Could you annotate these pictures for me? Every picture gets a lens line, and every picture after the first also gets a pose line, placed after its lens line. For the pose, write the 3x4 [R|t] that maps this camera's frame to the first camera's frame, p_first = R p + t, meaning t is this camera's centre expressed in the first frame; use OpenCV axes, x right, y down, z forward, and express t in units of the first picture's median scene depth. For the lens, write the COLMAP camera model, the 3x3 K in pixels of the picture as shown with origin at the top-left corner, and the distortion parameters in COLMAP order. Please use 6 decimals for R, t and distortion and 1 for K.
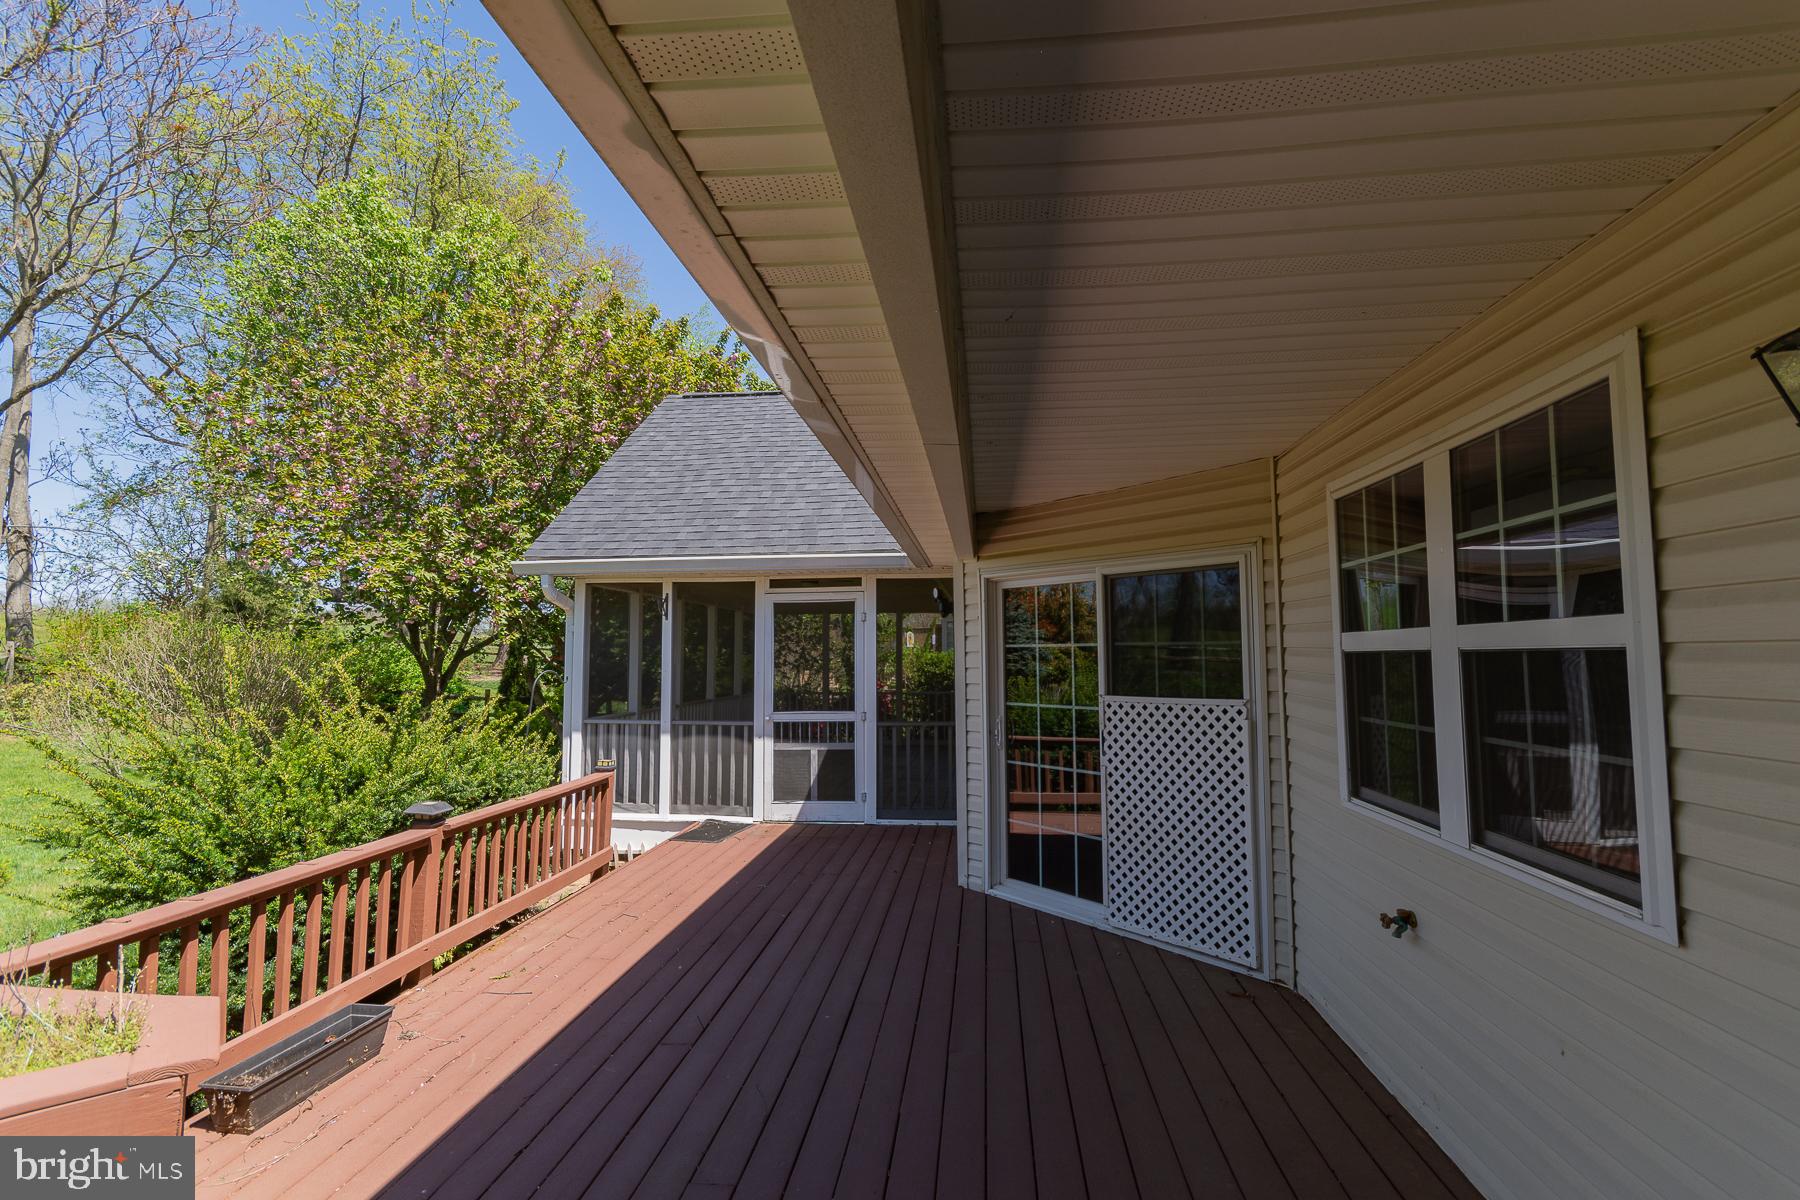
lens RADIAL K [[790.0, 0, 893.0], [0, 790.0, 601.6], [0, 0, 1]] dist [0.004439, -0.000898]
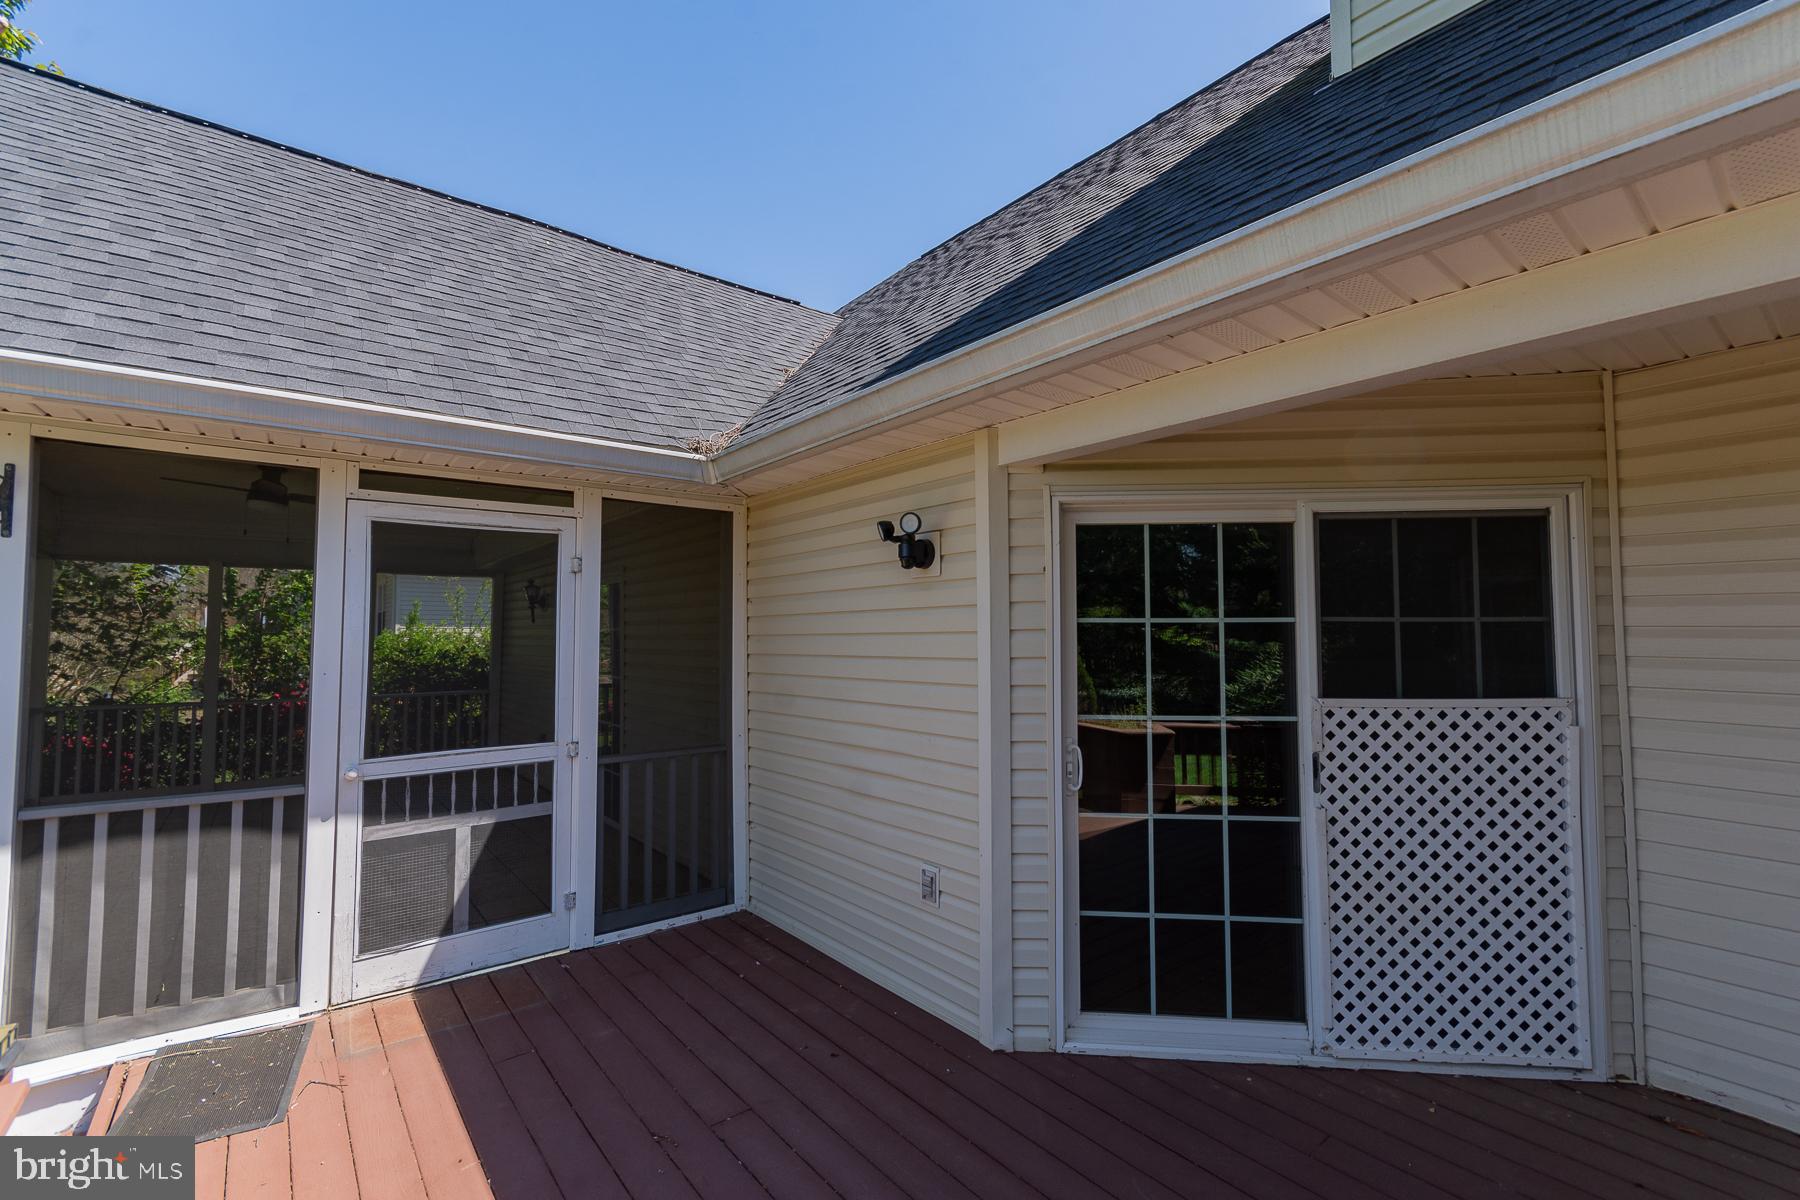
lens RADIAL K [[790.0, 0, 907.3], [0, 790.0, 601.4], [0, 0, 1]] dist [0.004439, -0.000898]
pose [[0.714820, 0.033869, 0.698488, -0.251842], [-0.048726, 0.998811, 0.001434, 0.032711], [-0.697609, -0.035060, 0.715620, 0.460508]]
